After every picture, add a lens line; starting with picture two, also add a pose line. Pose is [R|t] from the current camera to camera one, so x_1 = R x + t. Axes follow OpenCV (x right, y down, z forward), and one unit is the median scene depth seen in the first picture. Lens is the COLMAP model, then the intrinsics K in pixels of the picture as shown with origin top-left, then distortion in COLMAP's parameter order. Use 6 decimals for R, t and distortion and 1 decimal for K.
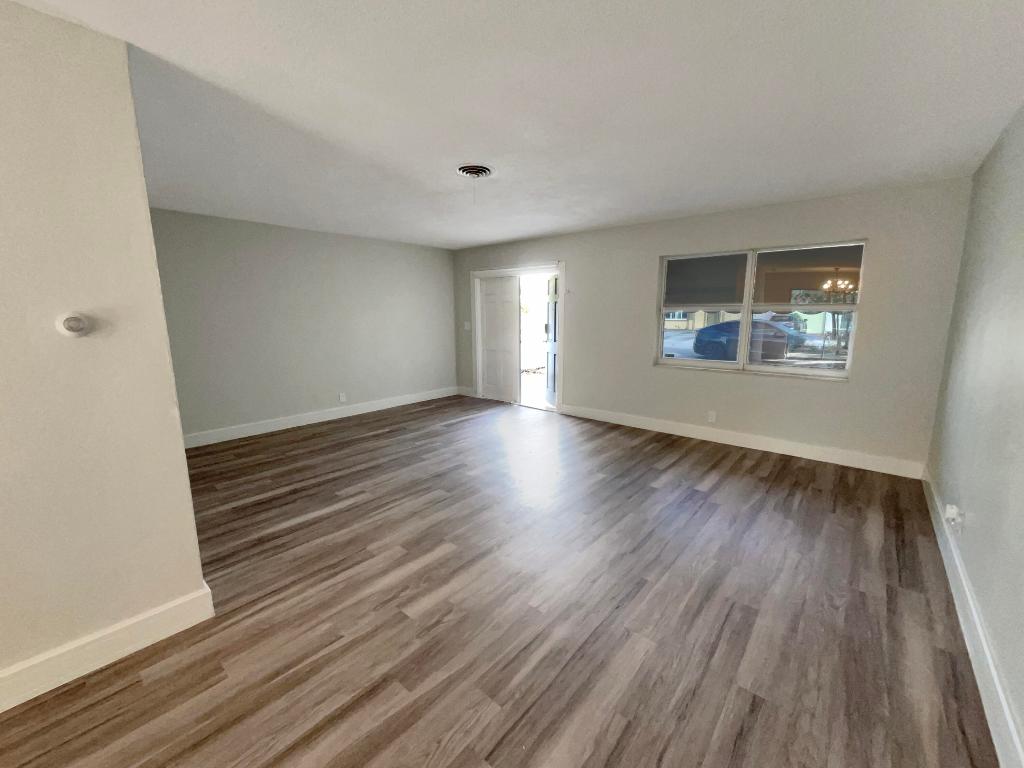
lens RADIAL K [[415.3, 0, 507.5], [0, 415.3, 385.6], [0, 0, 1]] dist [0.004802, 0.001765]
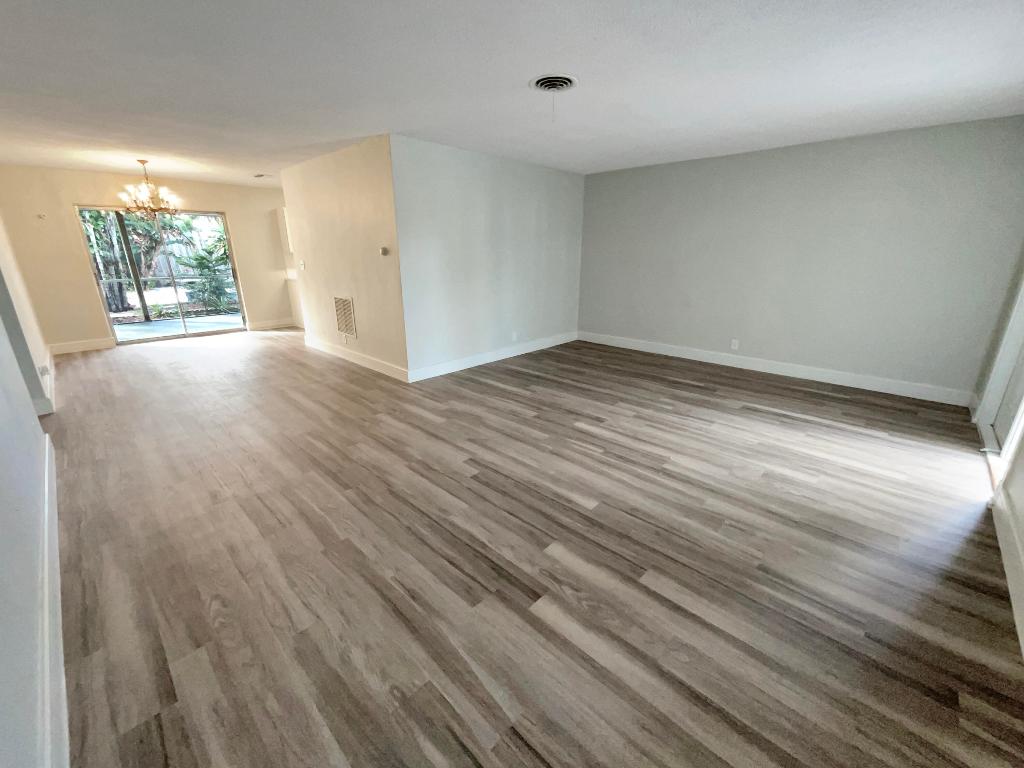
lens RADIAL K [[415.3, 0, 515.1], [0, 415.3, 386.8], [0, 0, 1]] dist [0.004802, 0.001765]
pose [[-0.038996, 0.318667, -0.947064, 0.805584], [-0.172255, 0.931452, 0.320507, -0.148806], [0.984280, 0.175635, 0.018569, 0.849467]]
